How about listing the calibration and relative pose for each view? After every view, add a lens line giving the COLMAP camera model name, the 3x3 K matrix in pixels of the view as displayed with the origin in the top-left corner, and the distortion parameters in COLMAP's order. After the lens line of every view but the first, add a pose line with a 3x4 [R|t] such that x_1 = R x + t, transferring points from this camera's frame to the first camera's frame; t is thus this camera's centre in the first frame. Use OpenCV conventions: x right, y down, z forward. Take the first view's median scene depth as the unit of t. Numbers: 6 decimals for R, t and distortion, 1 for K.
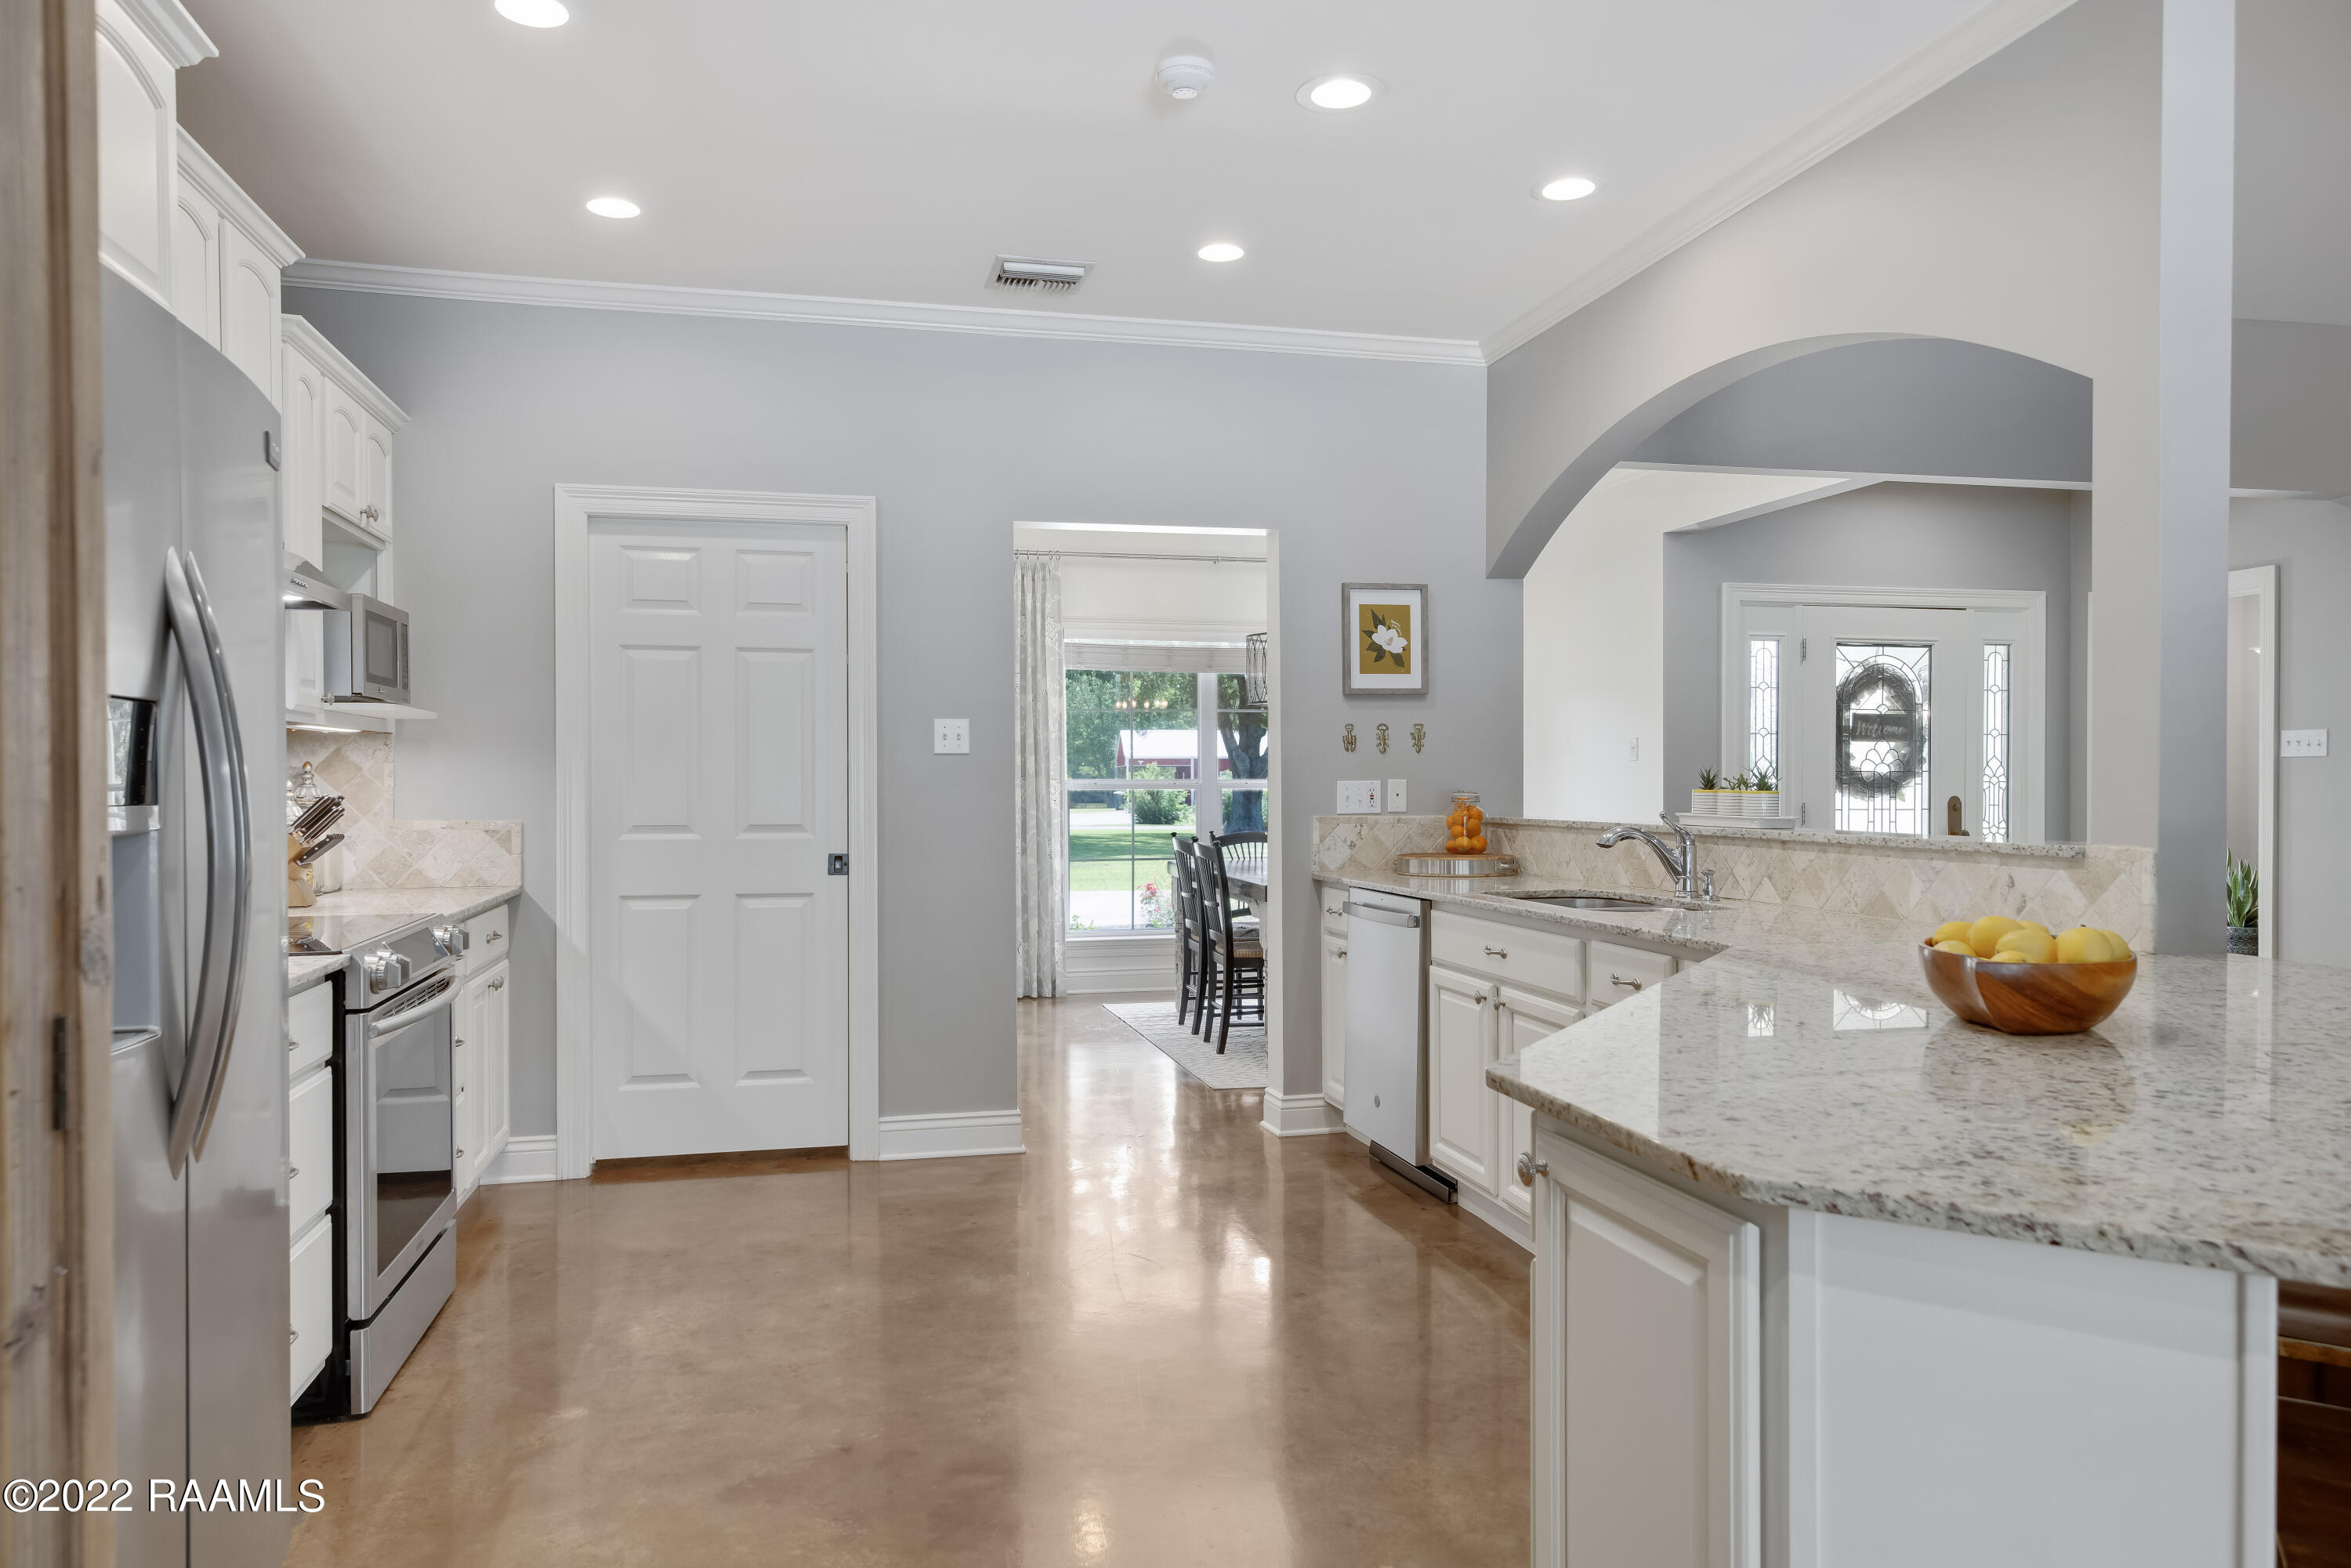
lens RADIAL K [[1540.5, 0, 1183.1], [0, 1540.5, 792.0], [0, 0, 1]] dist [0.022259, -0.004518]
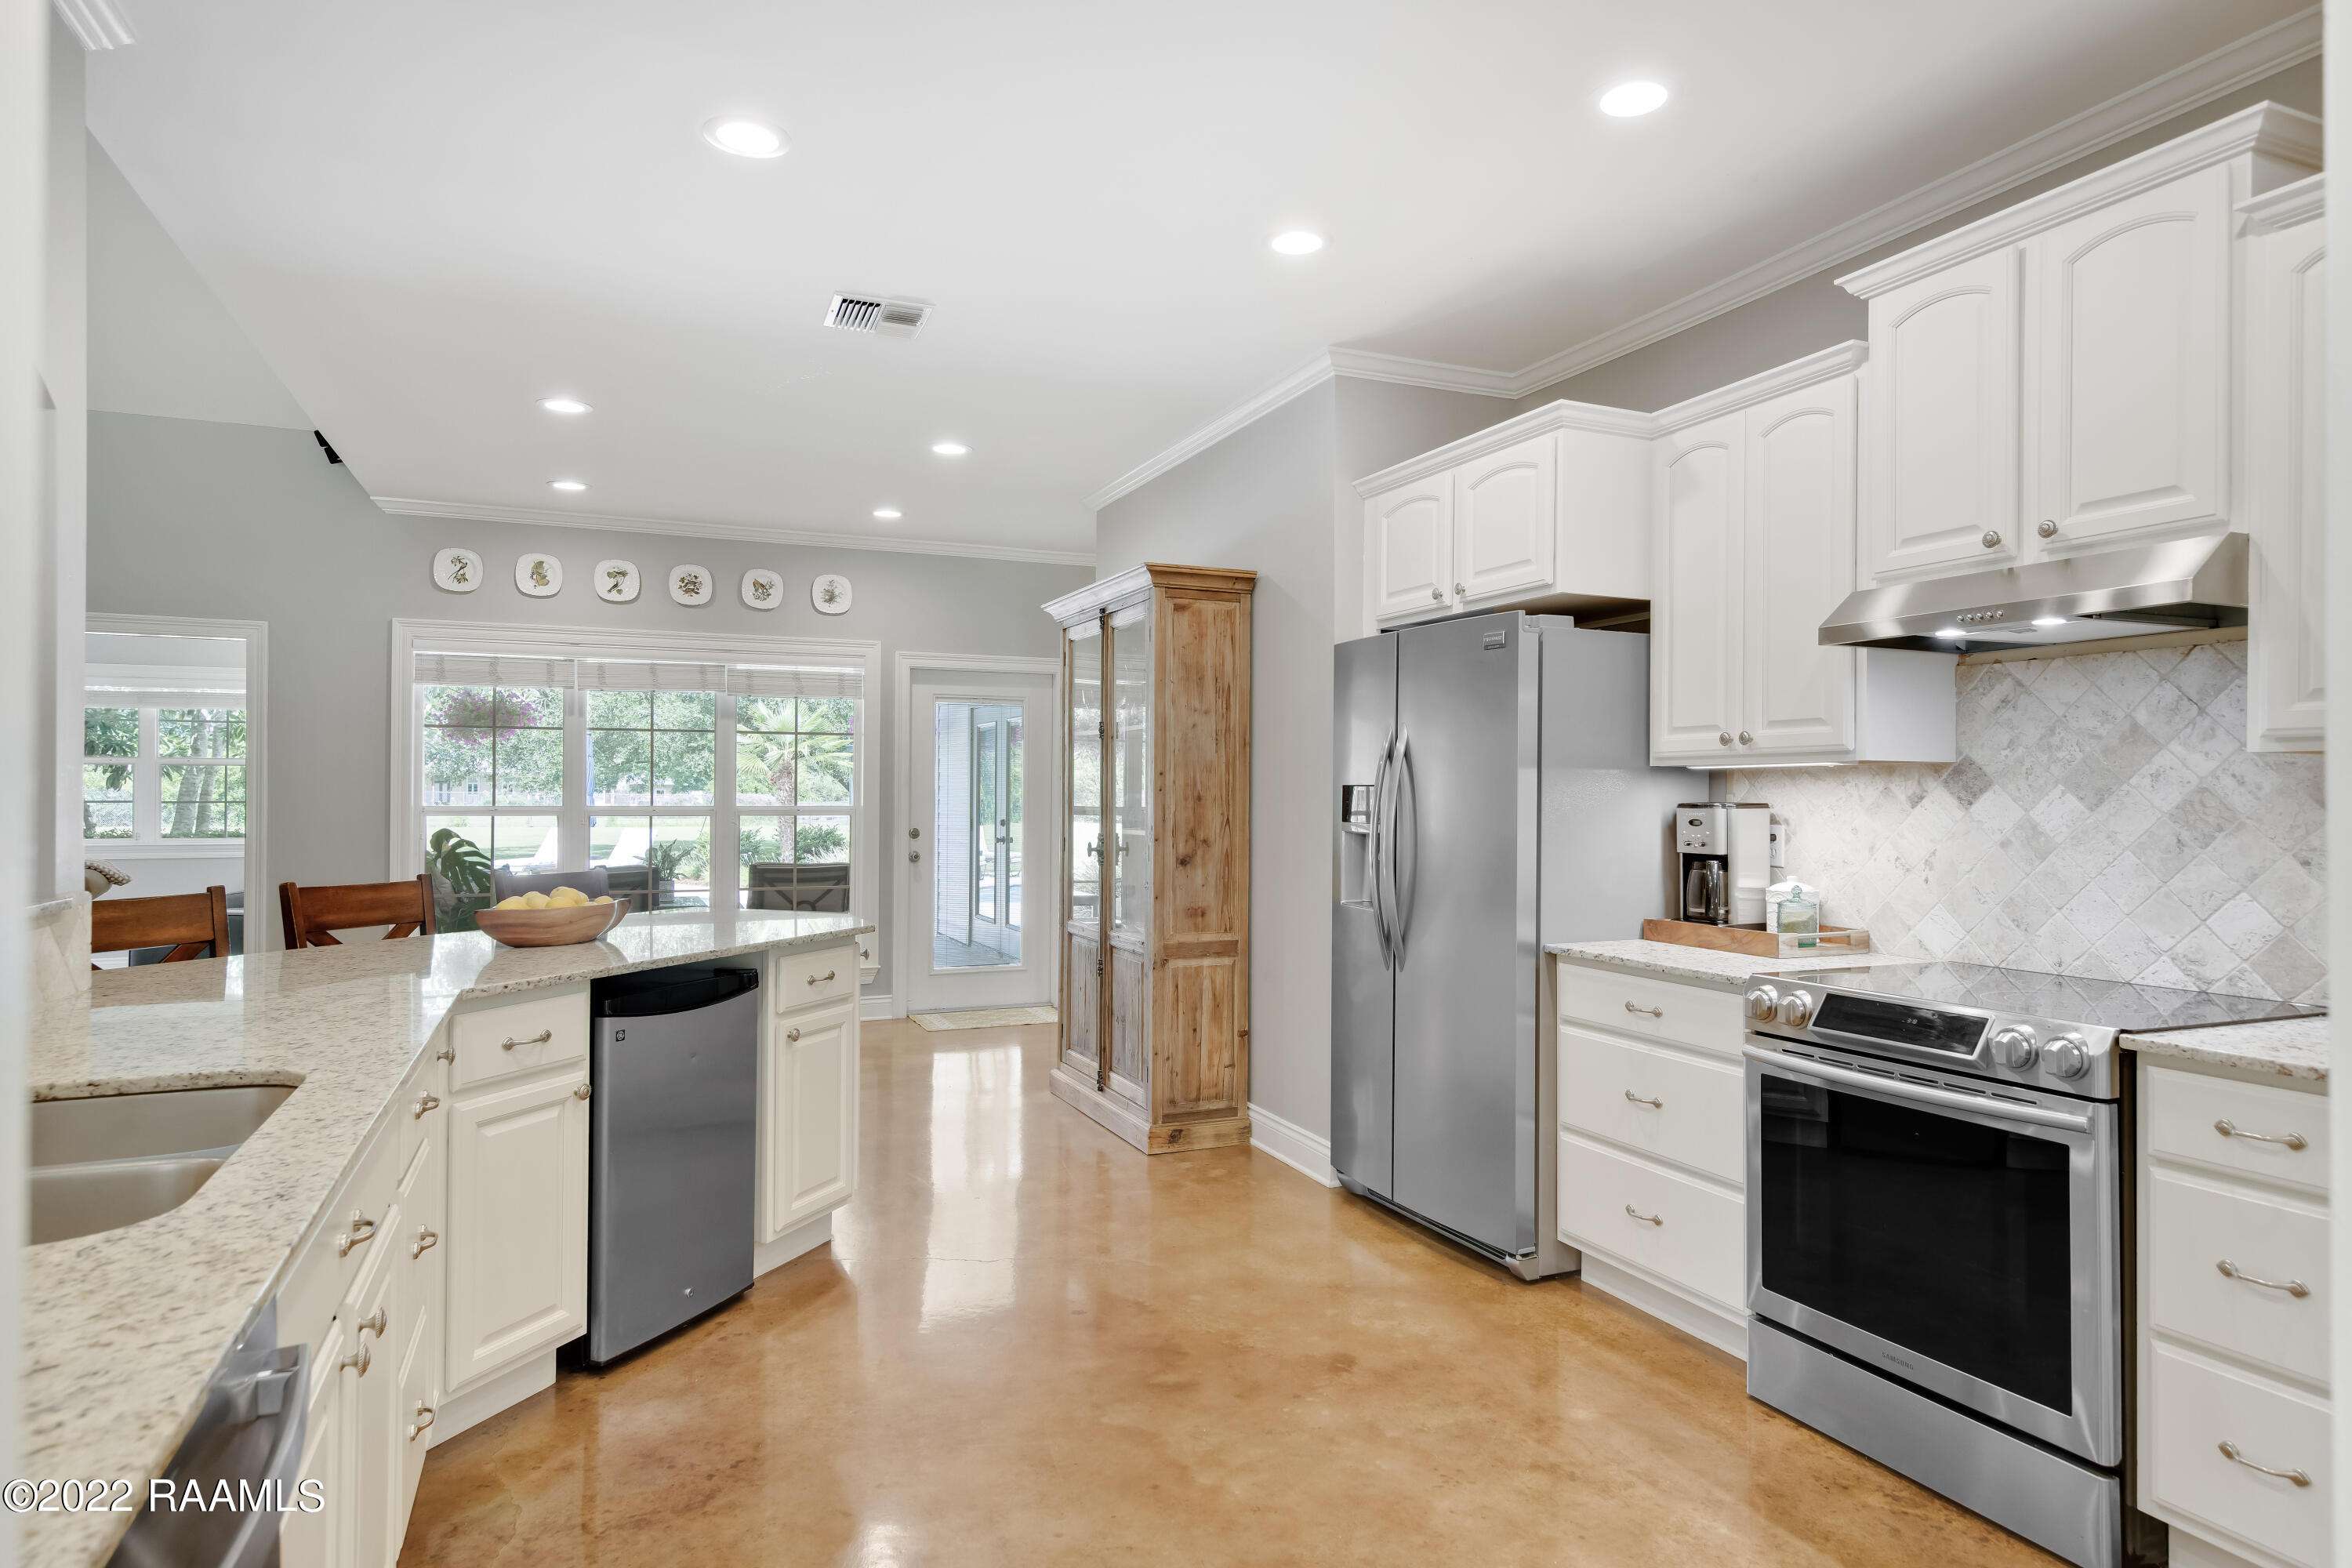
lens RADIAL K [[1337.3, 0, 1167.8], [0, 1337.3, 783.5], [0, 0, 1]] dist [0.014617, -0.002667]
pose [[-0.987073, -0.002852, -0.160244, 0.022926], [-0.003271, 0.999992, 0.002354, -0.021272], [0.160236, 0.002847, -0.987075, 1.050551]]
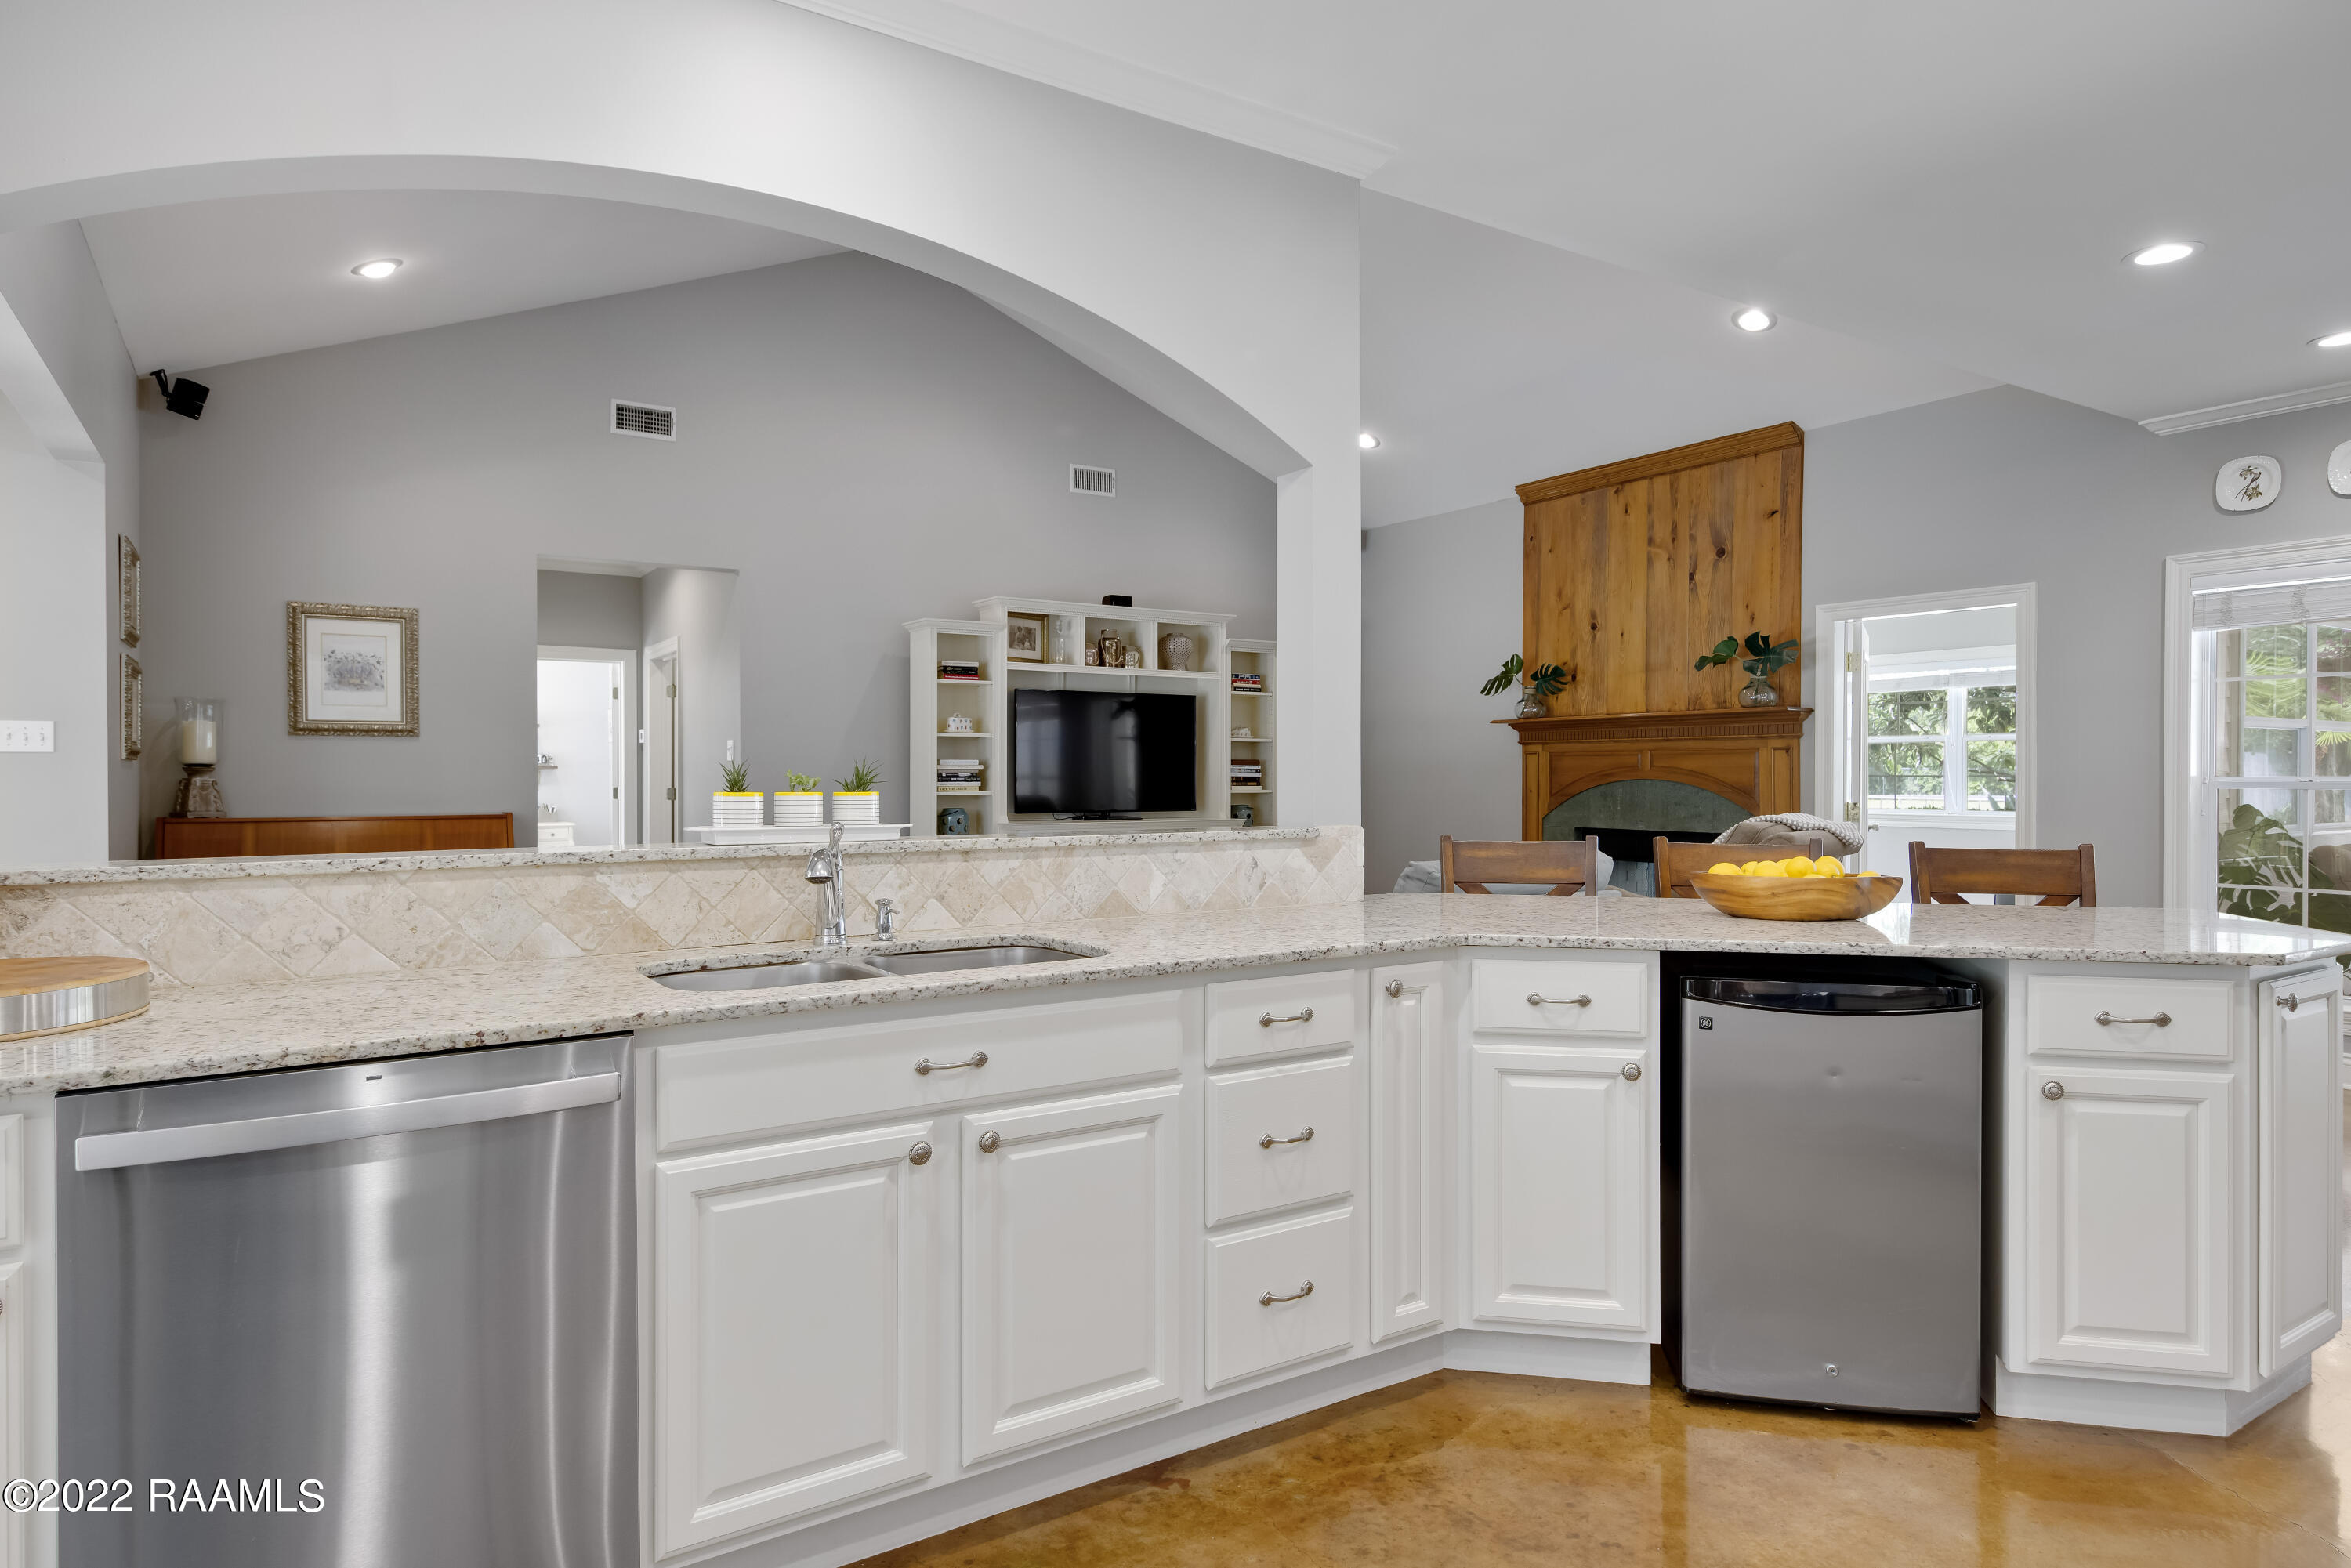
lens RADIAL K [[1364.7, 0, 1176.8], [0, 1364.7, 780.6], [0, 0, 1]] dist [0.016470, -0.001434]
pose [[-0.329613, -0.003344, 0.944110, -0.244287], [0.010491, 0.999919, 0.007204, -0.007371], [-0.944058, 0.012279, -0.329552, 0.805521]]
